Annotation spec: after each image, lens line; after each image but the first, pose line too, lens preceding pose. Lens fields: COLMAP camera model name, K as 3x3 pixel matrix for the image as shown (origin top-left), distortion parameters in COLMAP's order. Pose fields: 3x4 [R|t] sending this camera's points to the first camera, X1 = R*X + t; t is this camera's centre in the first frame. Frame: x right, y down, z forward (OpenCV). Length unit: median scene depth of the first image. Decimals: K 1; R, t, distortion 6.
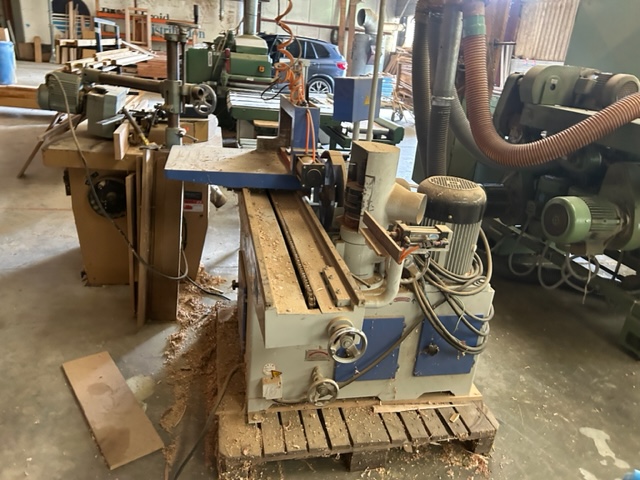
lens RADIAL K [[481.7, 0, 319.3], [0, 481.7, 240.5], [0, 0, 1]] dist [0.053206, -0.061692]
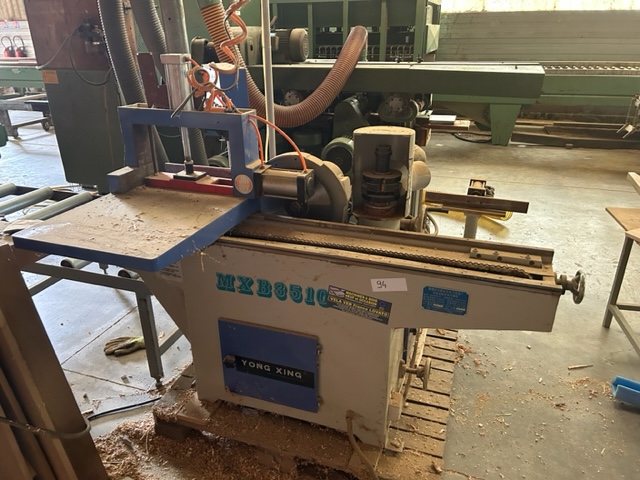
lens RADIAL K [[481.7, 0, 317.9], [0, 481.7, 241.6], [0, 0, 1]] dist [0.053206, -0.061692]
pose [[0.523964, -0.423419, 0.739039, -0.102644], [0.360130, 0.896438, 0.258272, -0.039212], [-0.771860, 0.130825, 0.622187, 0.070775]]
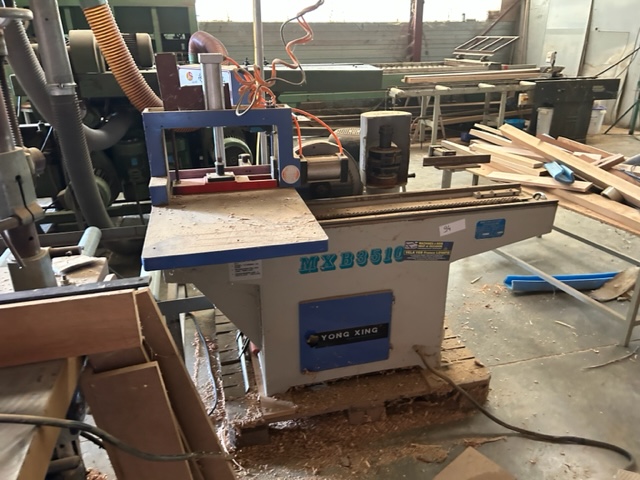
lens RADIAL K [[481.7, 0, 324.7], [0, 481.7, 233.6], [0, 0, 1]] dist [0.053206, -0.061692]
pose [[-0.037078, -0.454829, 0.889807, -0.154079], [0.365706, 0.822476, 0.435652, -0.079103], [-0.929992, 0.341561, 0.135838, 0.166079]]
